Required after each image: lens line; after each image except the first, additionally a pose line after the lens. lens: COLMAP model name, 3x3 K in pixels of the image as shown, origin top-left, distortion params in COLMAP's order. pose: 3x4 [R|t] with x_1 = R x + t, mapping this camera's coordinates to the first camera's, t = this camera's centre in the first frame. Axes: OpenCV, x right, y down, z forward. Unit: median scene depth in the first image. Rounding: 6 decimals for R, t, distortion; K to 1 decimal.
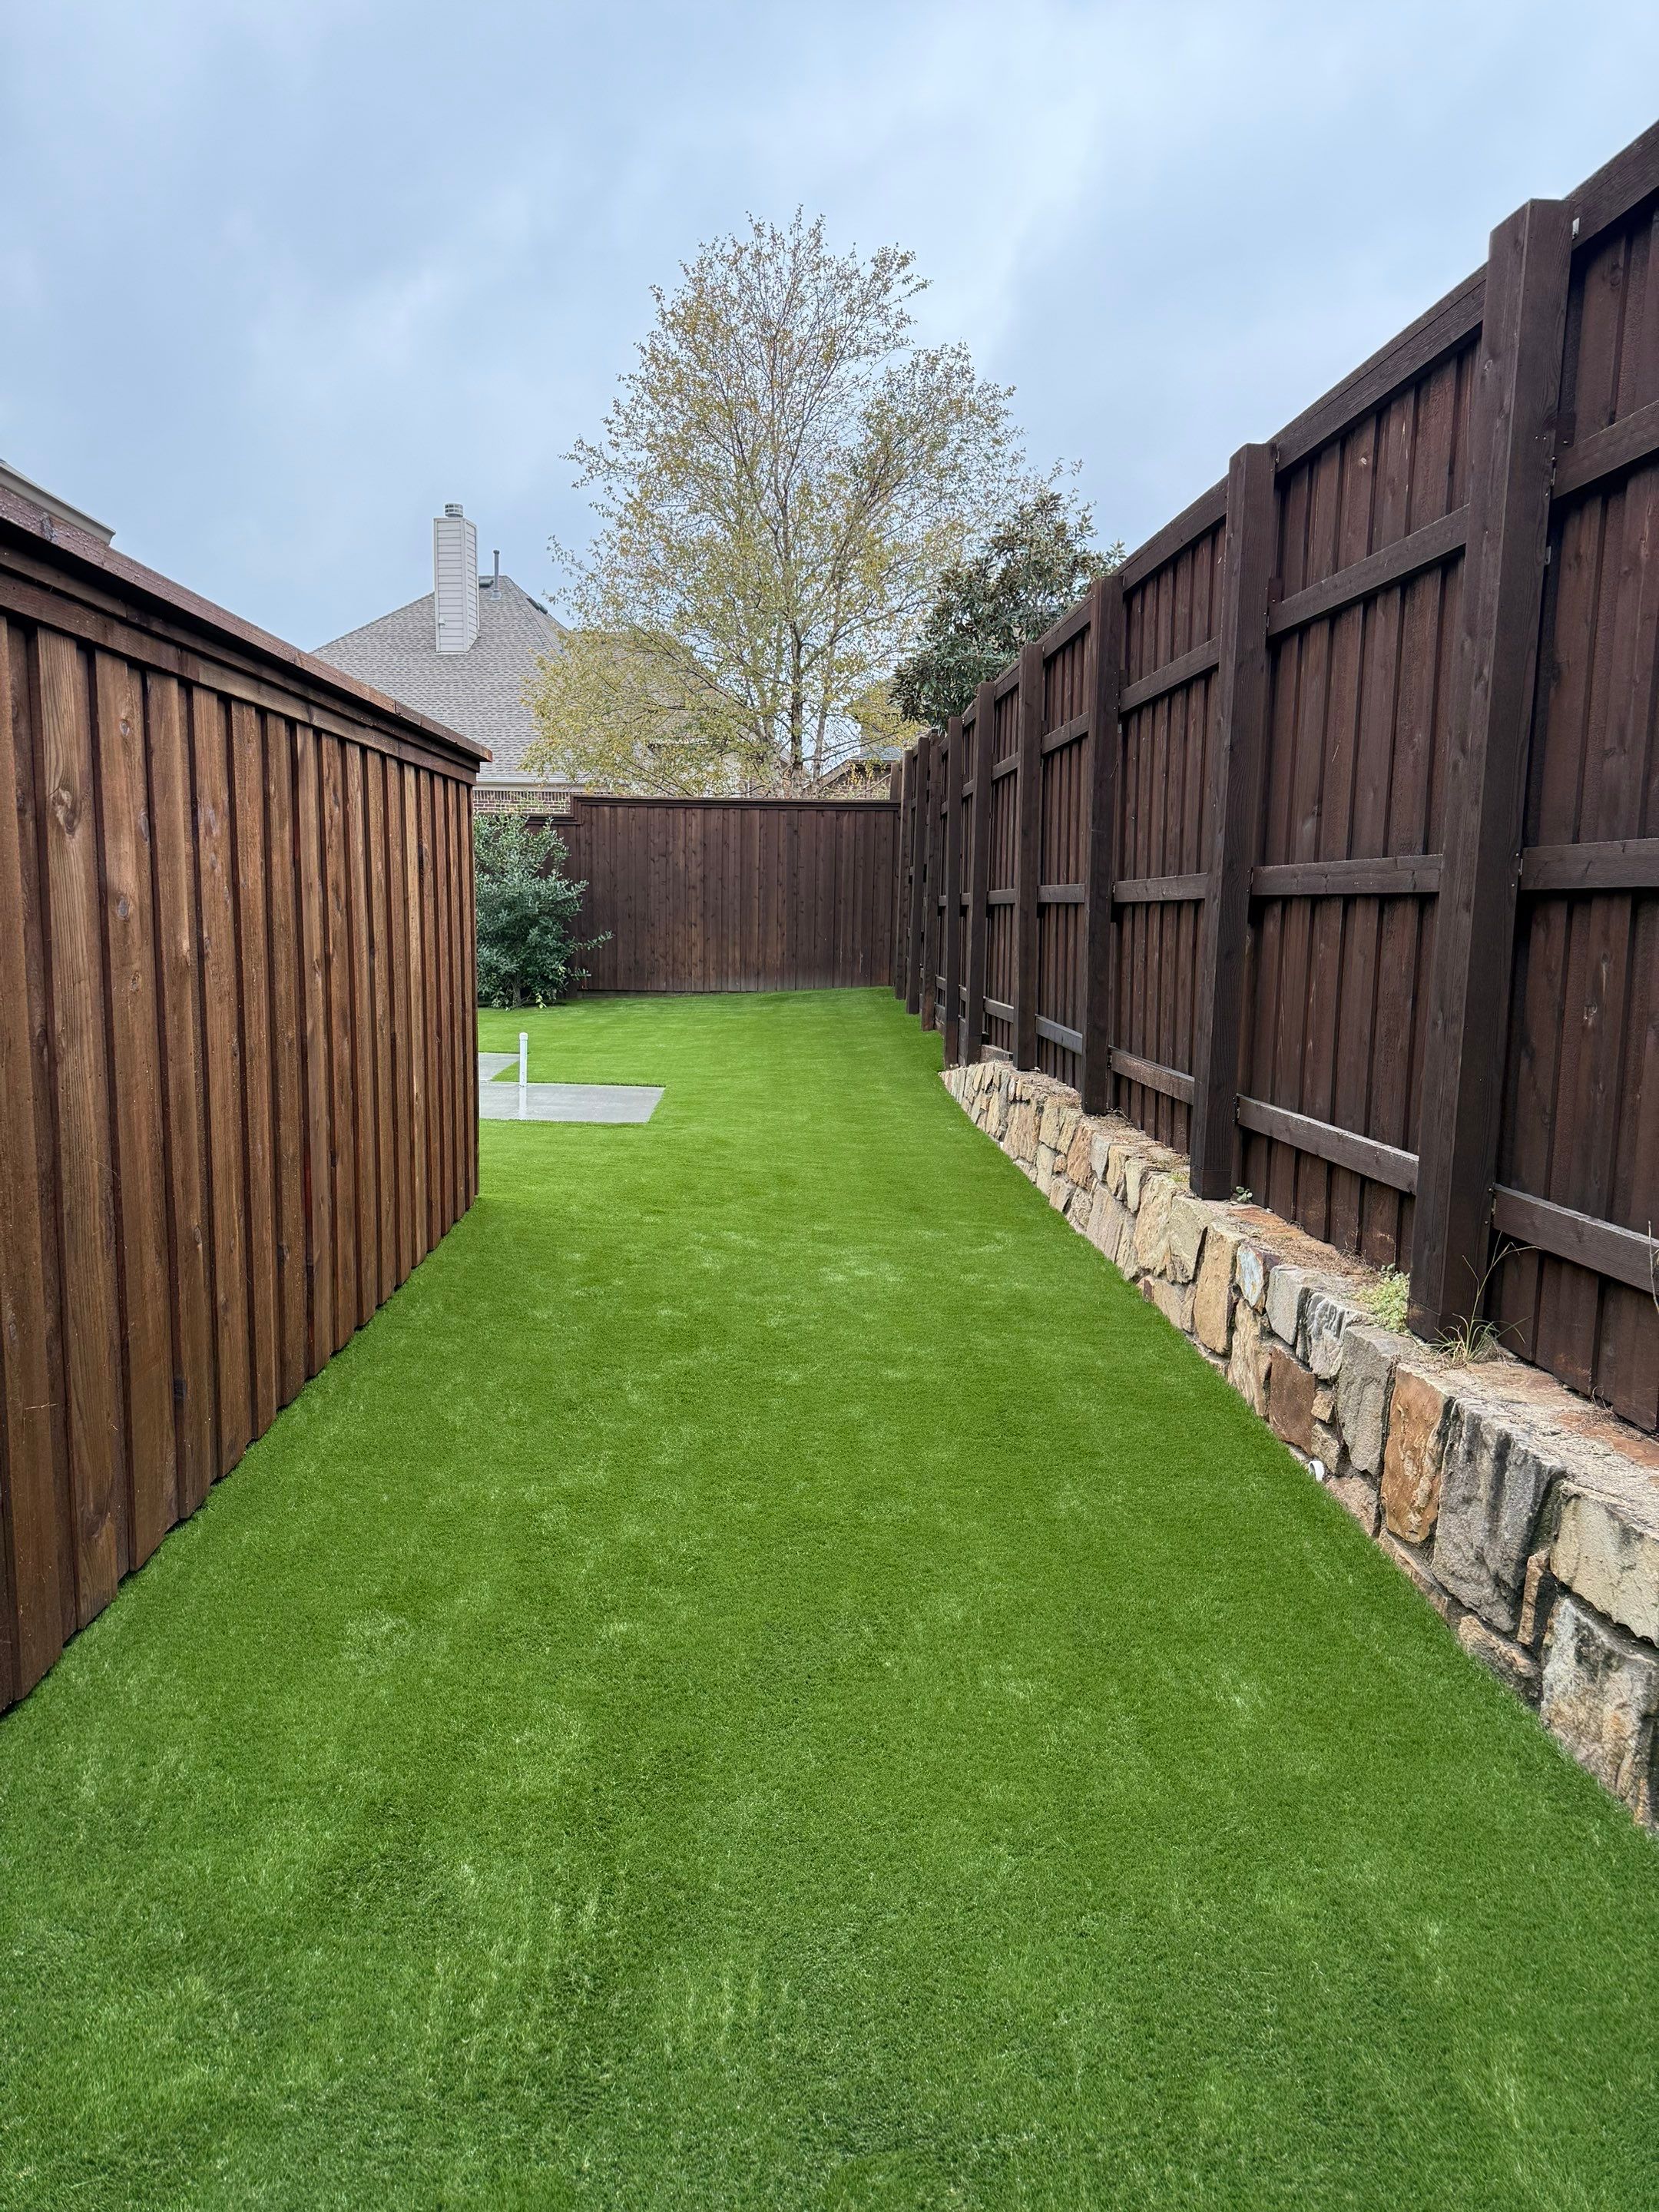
lens RADIAL K [[1527.5, 0, 827.4], [0, 1527.5, 1119.5], [0, 0, 1]] dist [0.171046, -0.356653]
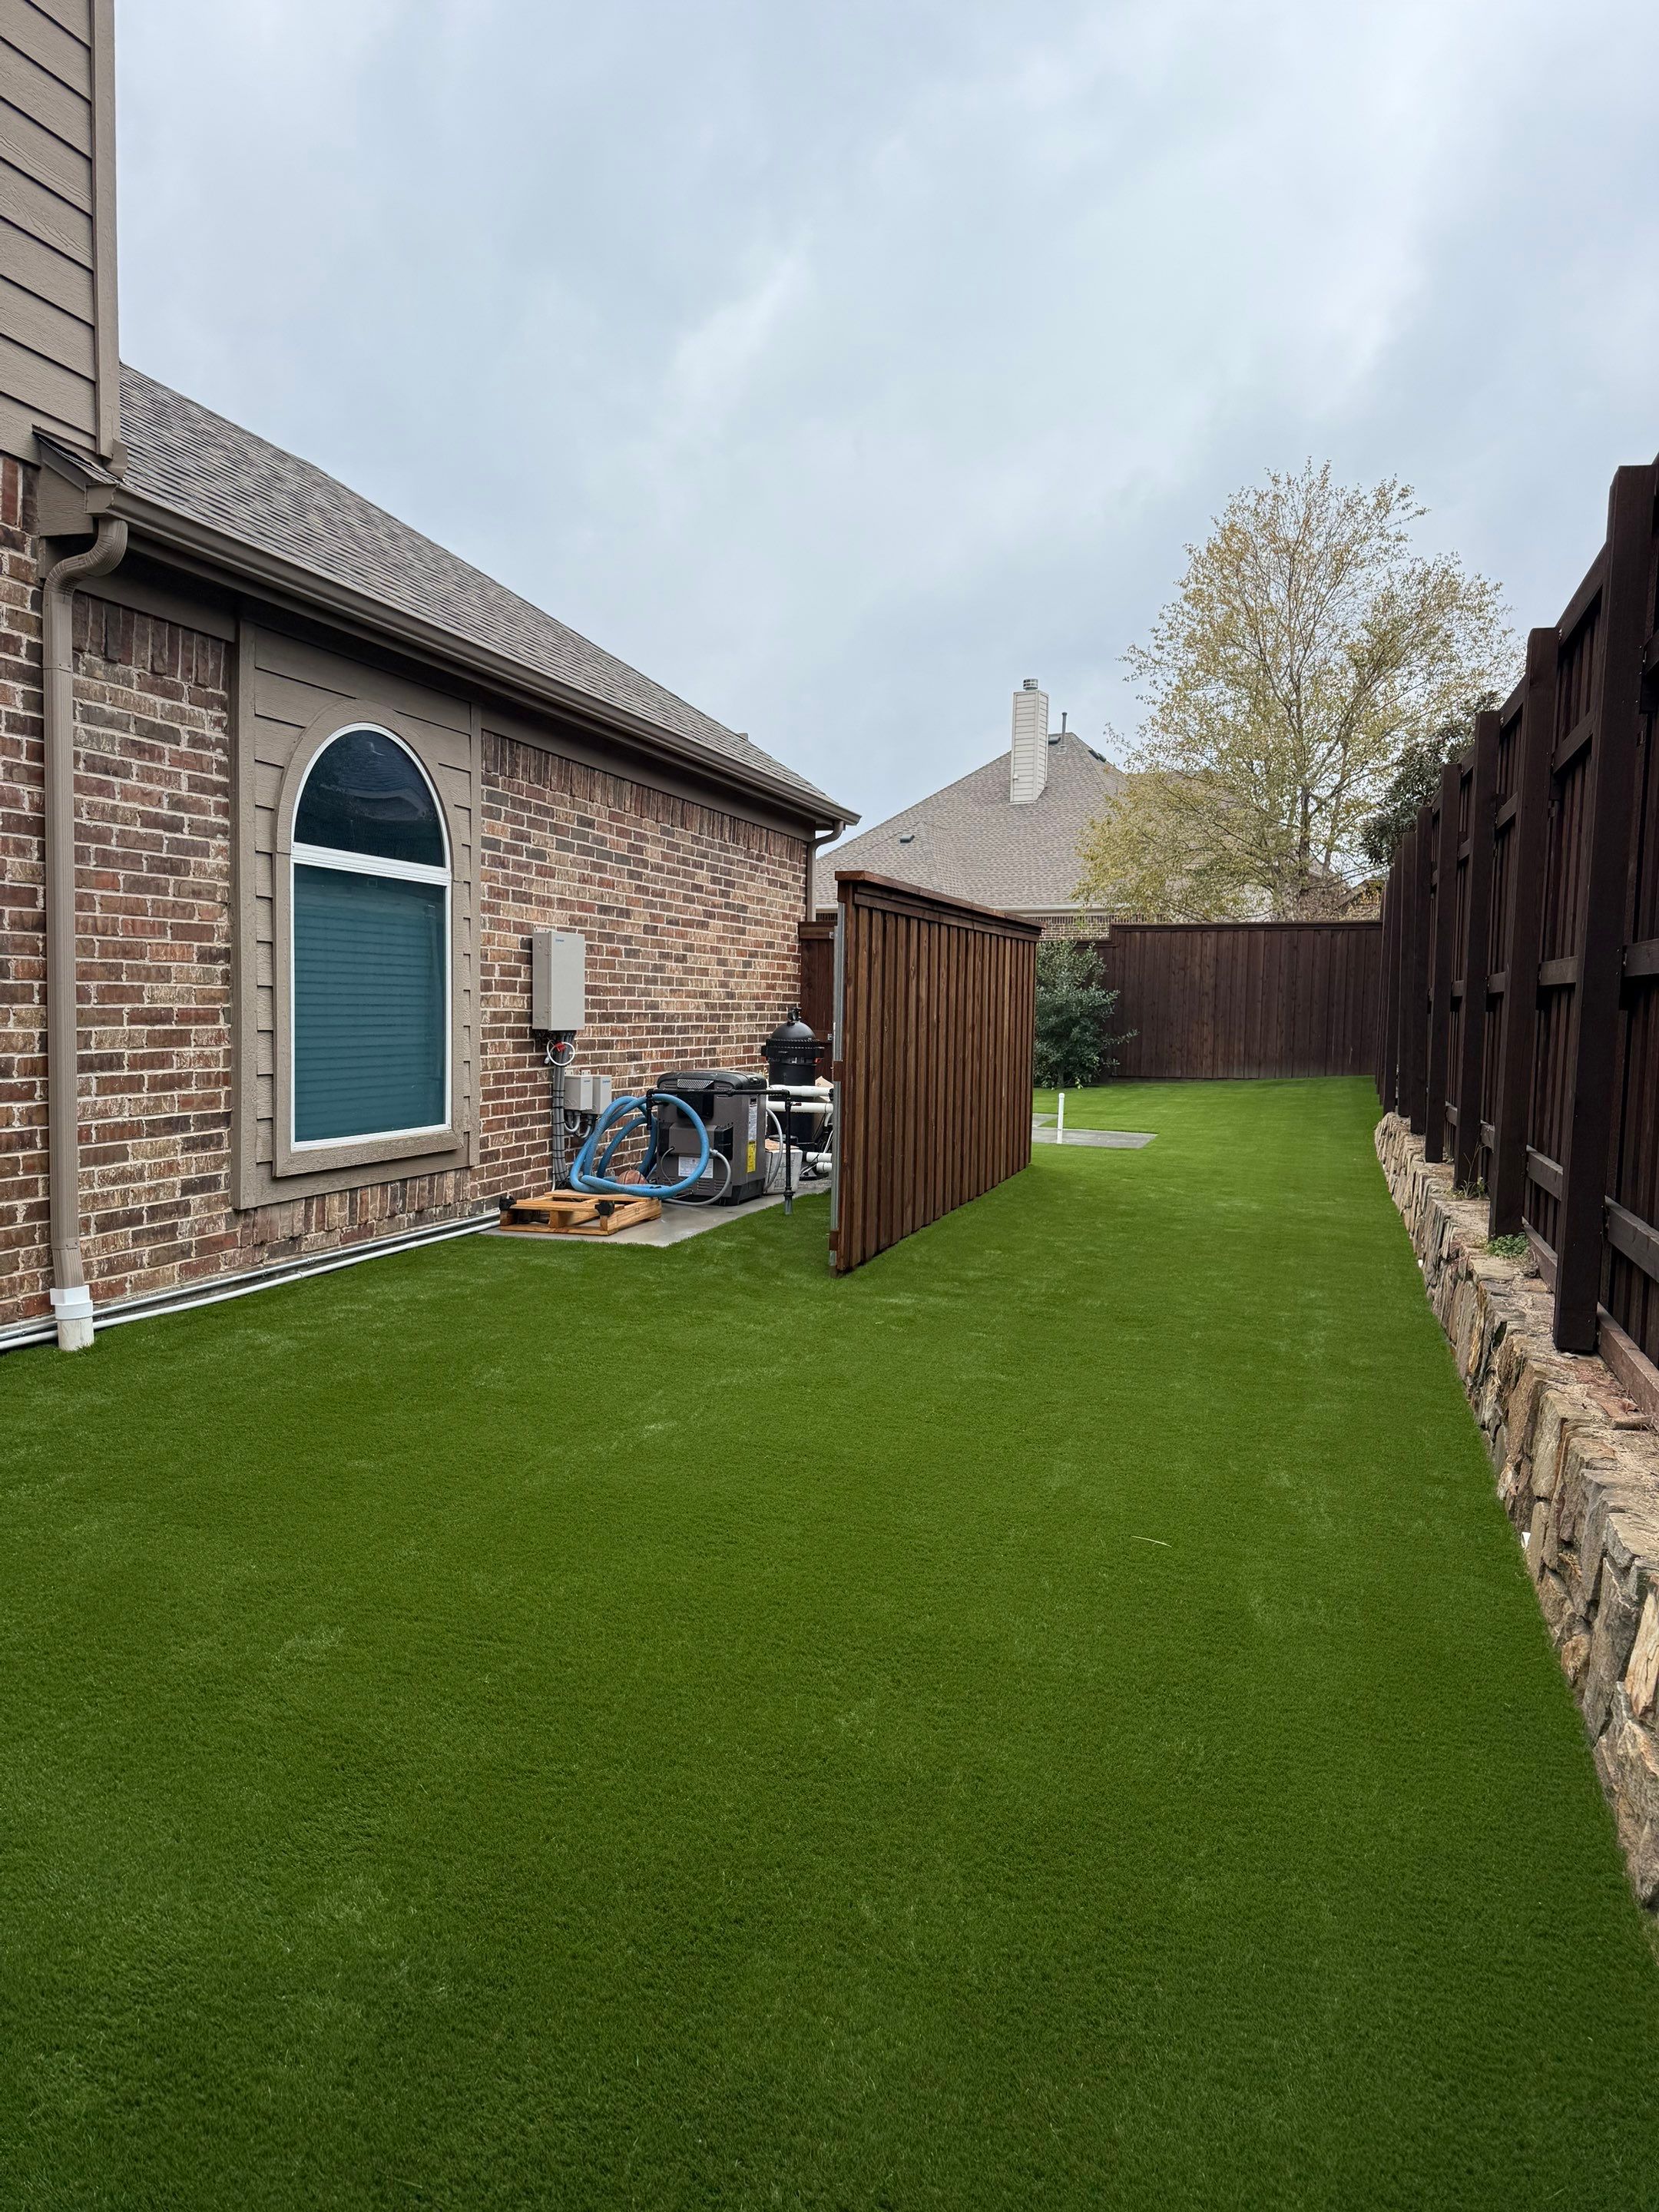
lens RADIAL K [[1532.5, 0, 838.0], [0, 1532.5, 1107.0], [0, 0, 1]] dist [0.153170, -0.282280]
pose [[0.940678, 0.020375, -0.338688, 0.057102], [-0.046592, 0.996496, -0.069457, 0.039517], [0.336086, 0.081117, 0.938331, -0.259380]]
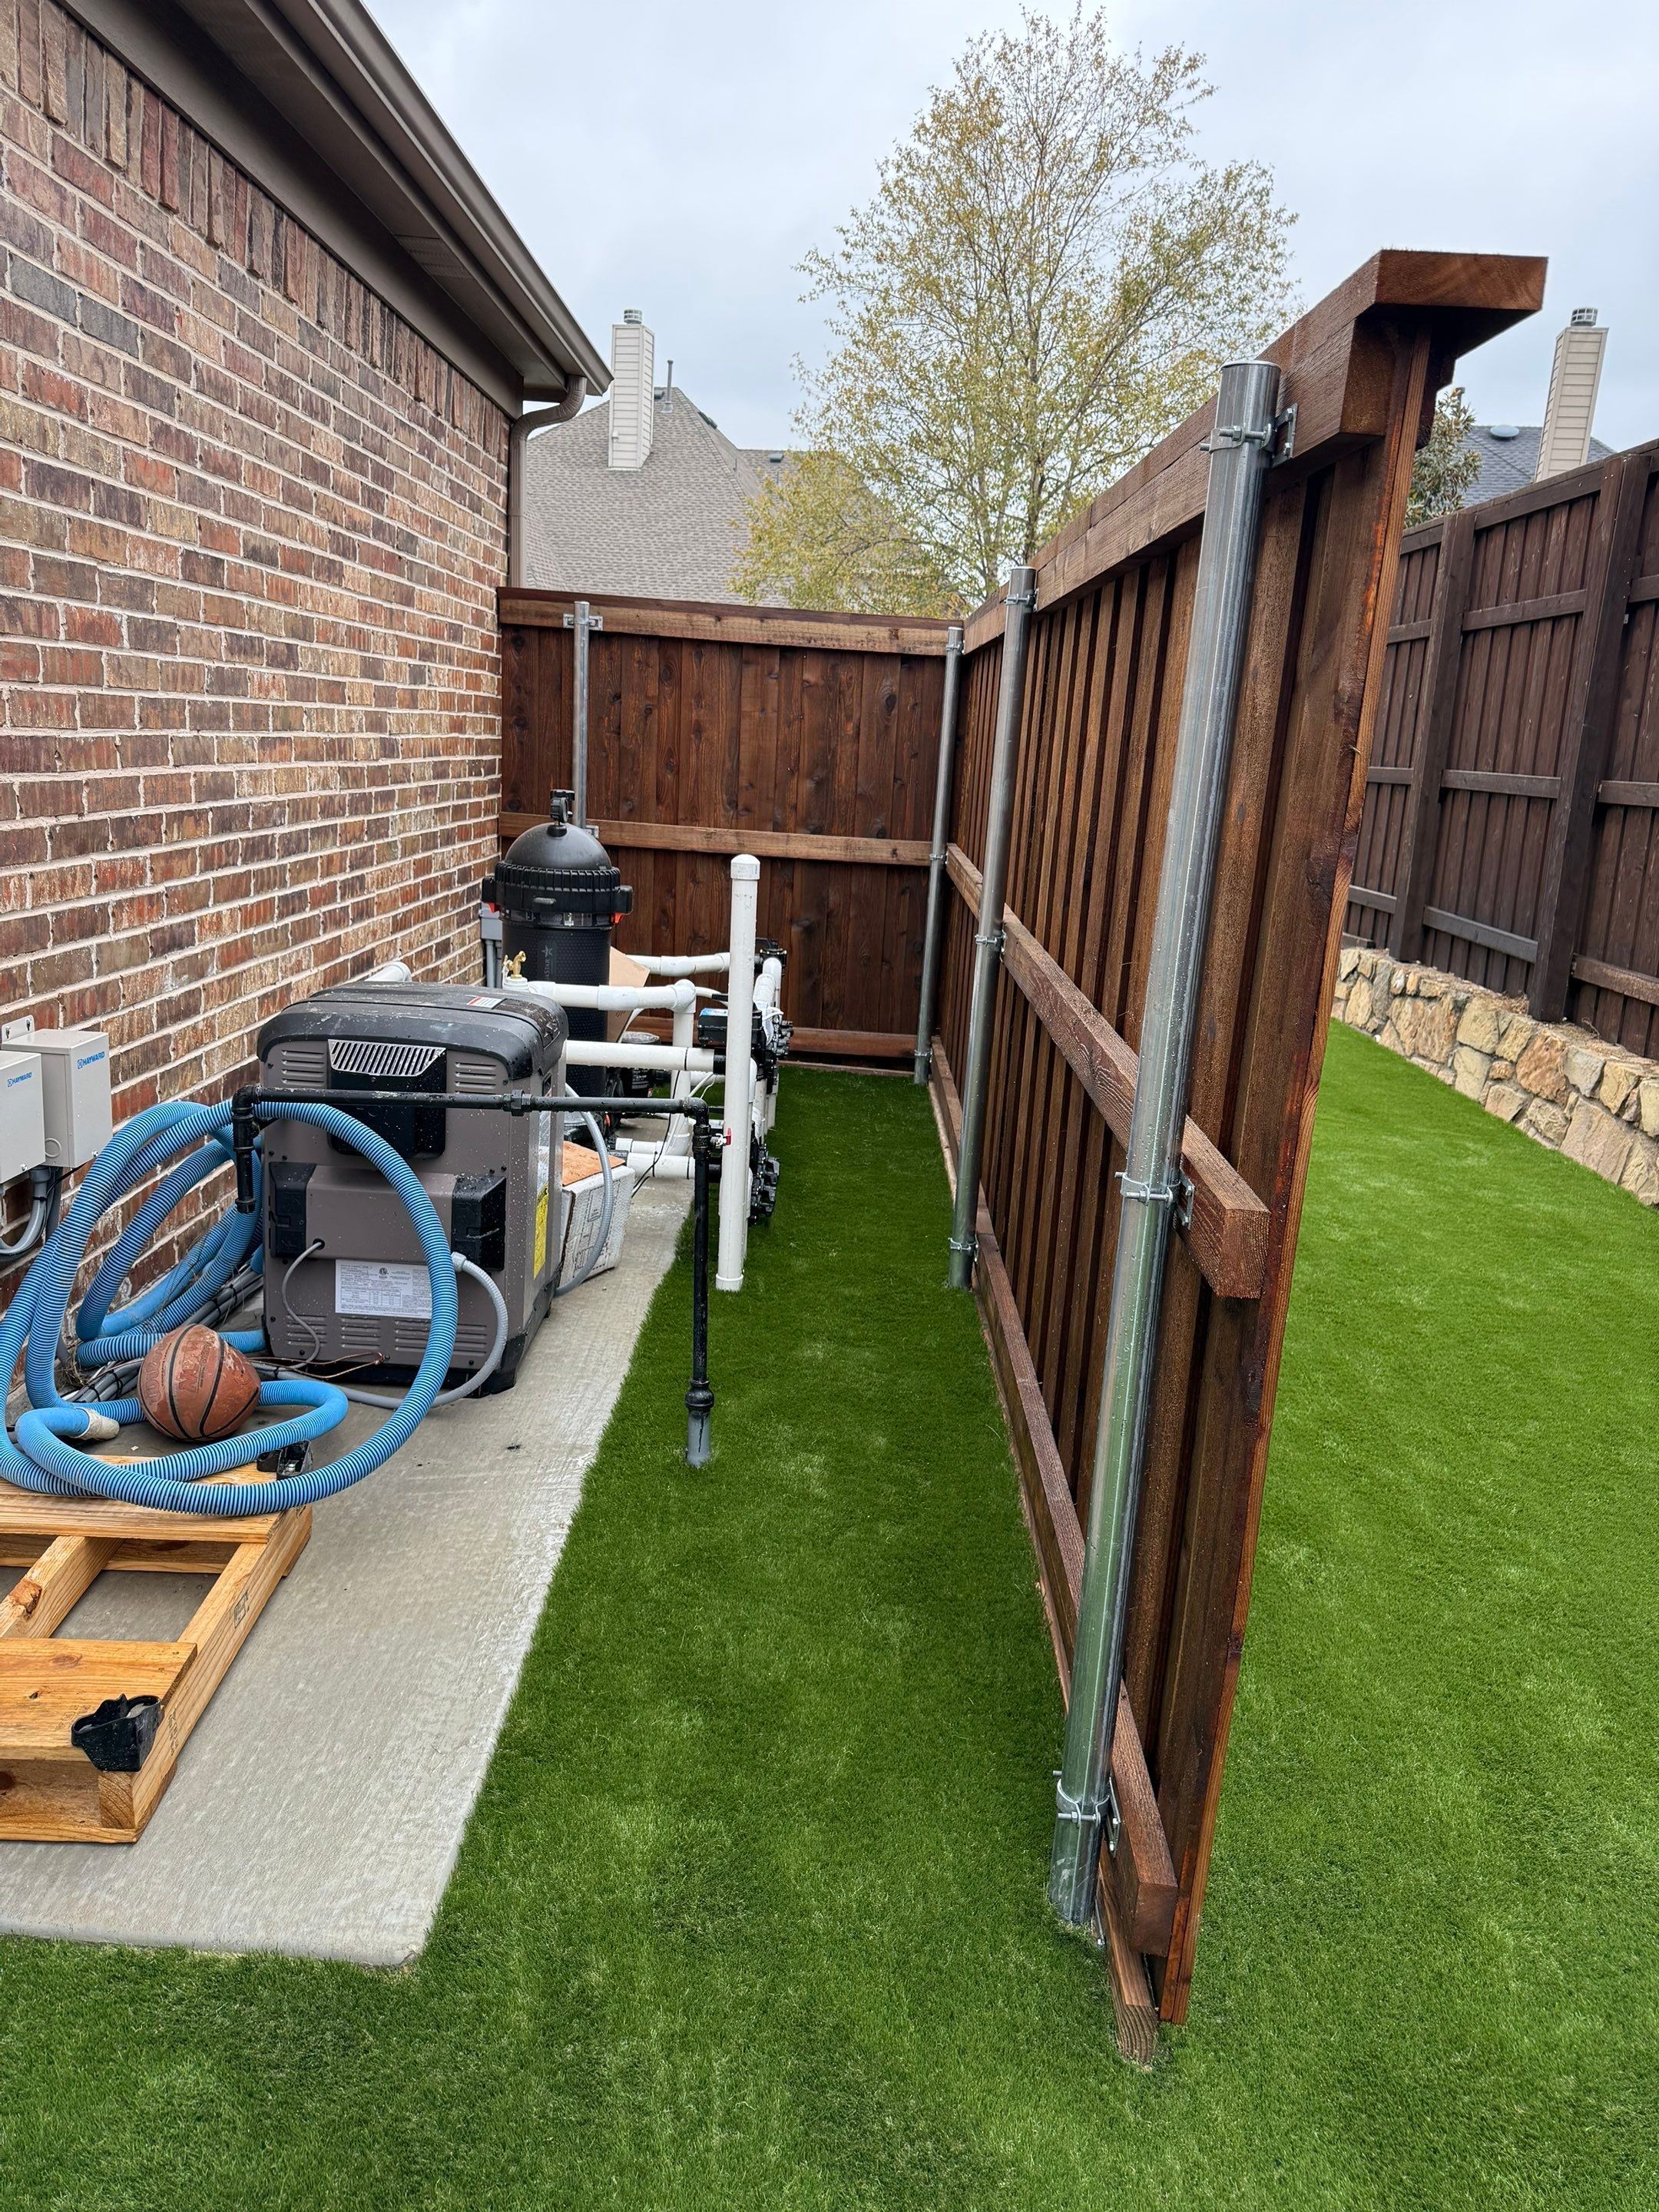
lens RADIAL K [[1567.0, 0, 836.4], [0, 1567.0, 1109.2], [0, 0, 1]] dist [0.028087, -0.049355]
pose [[0.997421, 0.054095, -0.047163, -0.082543], [-0.049424, 0.994237, 0.095130, -0.007684], [0.052038, -0.092554, 0.994347, -0.003534]]
